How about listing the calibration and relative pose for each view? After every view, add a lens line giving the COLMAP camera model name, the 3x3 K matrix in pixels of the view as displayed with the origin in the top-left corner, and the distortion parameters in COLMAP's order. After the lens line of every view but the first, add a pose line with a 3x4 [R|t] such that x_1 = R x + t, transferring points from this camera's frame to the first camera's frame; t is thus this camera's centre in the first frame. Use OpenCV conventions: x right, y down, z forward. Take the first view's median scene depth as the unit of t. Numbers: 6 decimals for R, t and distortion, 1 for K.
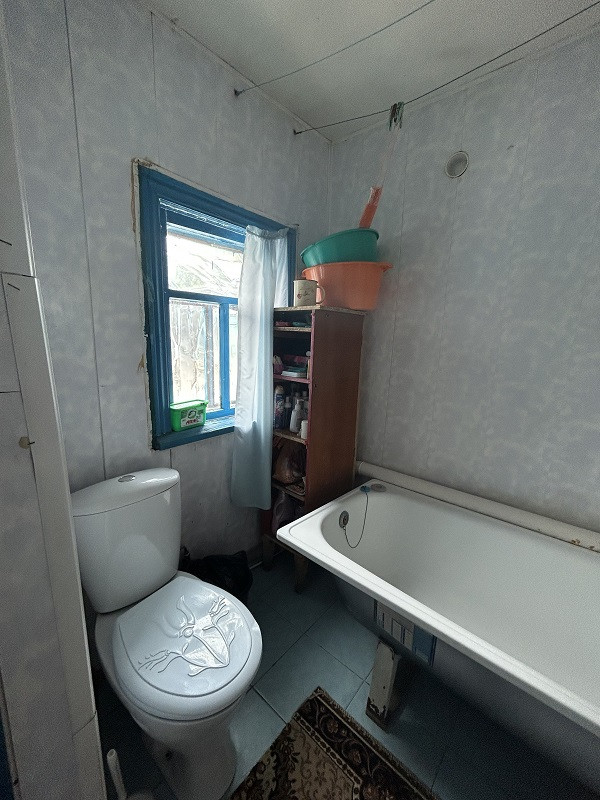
lens RADIAL K [[319.3, 0, 298.9], [0, 319.3, 397.1], [0, 0, 1]] dist [0.001068, 0.000072]
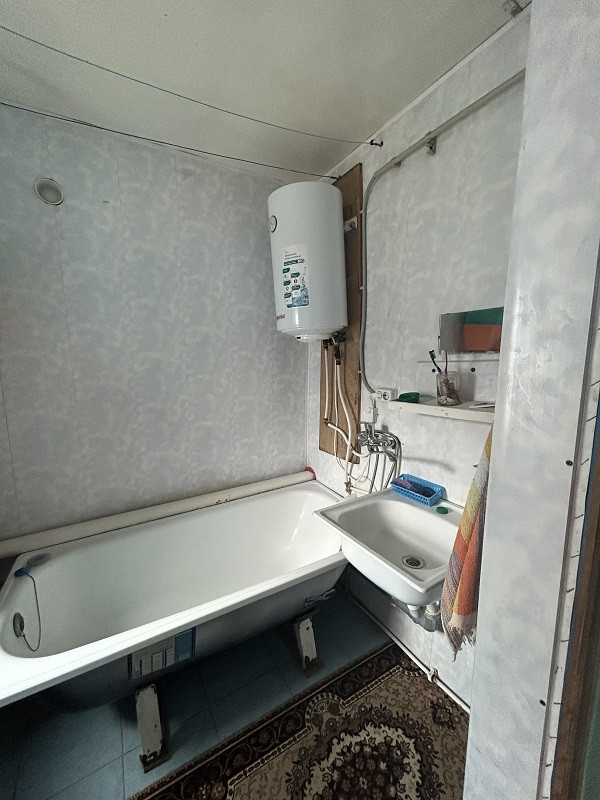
lens RADIAL K [[319.3, 0, 298.9], [0, 319.3, 401.2], [0, 0, 1]] dist [0.001068, 0.000072]
pose [[0.317184, -0.174408, 0.932189, -0.259700], [0.192838, 0.974270, 0.116667, -0.084177], [-0.928551, 0.142757, 0.342655, 0.070159]]
